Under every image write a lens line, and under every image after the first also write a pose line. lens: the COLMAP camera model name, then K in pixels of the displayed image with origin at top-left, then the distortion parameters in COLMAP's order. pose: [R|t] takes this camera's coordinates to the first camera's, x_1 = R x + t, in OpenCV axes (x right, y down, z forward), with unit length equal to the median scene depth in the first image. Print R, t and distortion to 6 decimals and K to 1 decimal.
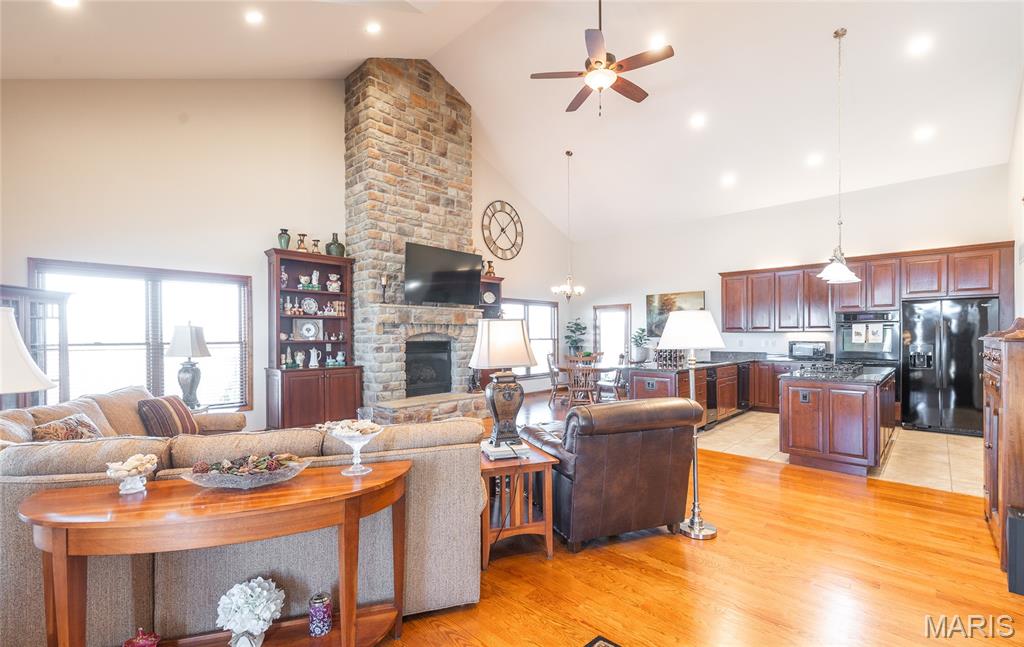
lens RADIAL K [[441.3, 0, 518.4], [0, 441.3, 337.0], [0, 0, 1]] dist [-0.000101, 0.000056]
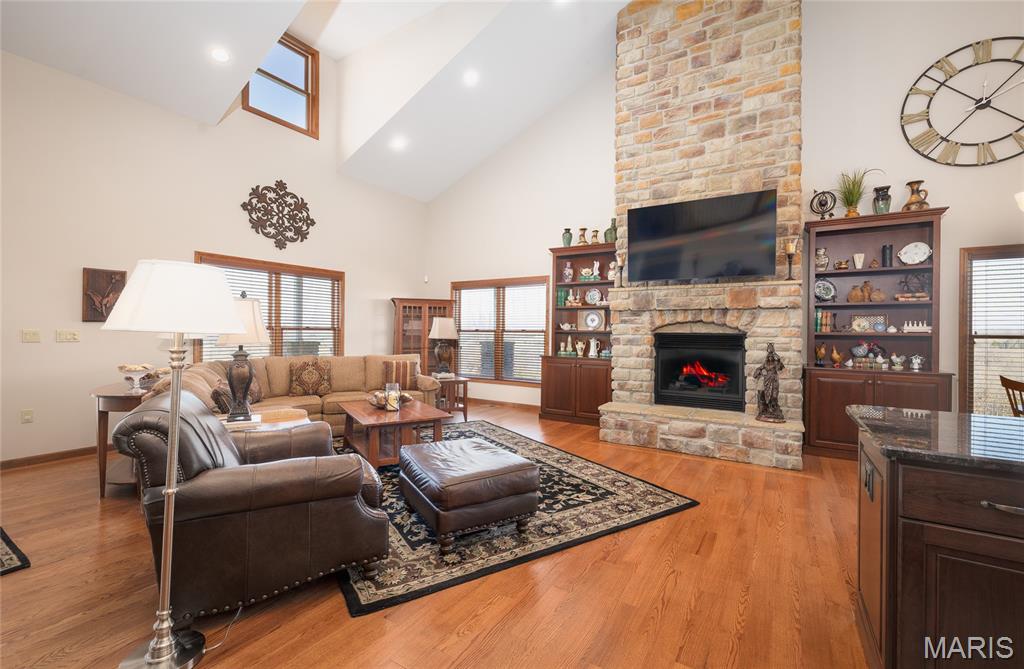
lens RADIAL K [[434.8, 0, 508.0], [0, 434.8, 331.7], [0, 0, 1]] dist [0.000968, 0.000330]
pose [[0.188237, 0.006383, -0.982103, 0.461681], [-0.015641, 0.999872, 0.003501, 0.009757], [0.981999, 0.014703, 0.188312, 0.599077]]
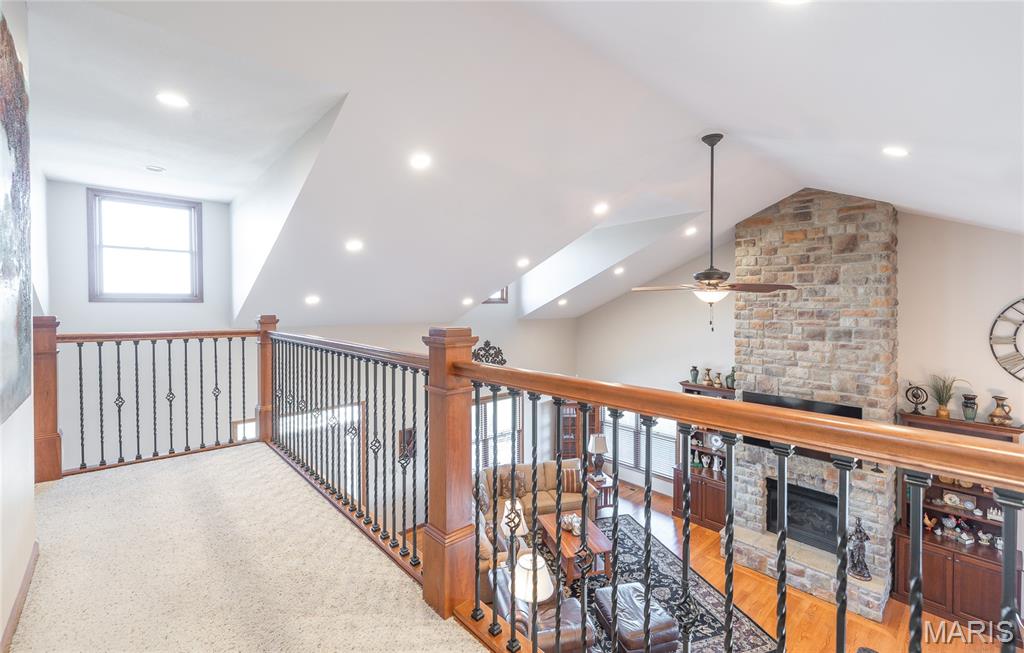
lens RADIAL K [[434.8, 0, 510.1], [0, 434.8, 311.7], [0, 0, 1]] dist [0.000968, 0.000330]
pose [[-0.075187, 0.018700, -0.996994, 0.809803], [-0.007251, 0.999787, 0.019300, -0.402304], [0.997143, 0.008681, -0.075035, 0.474105]]
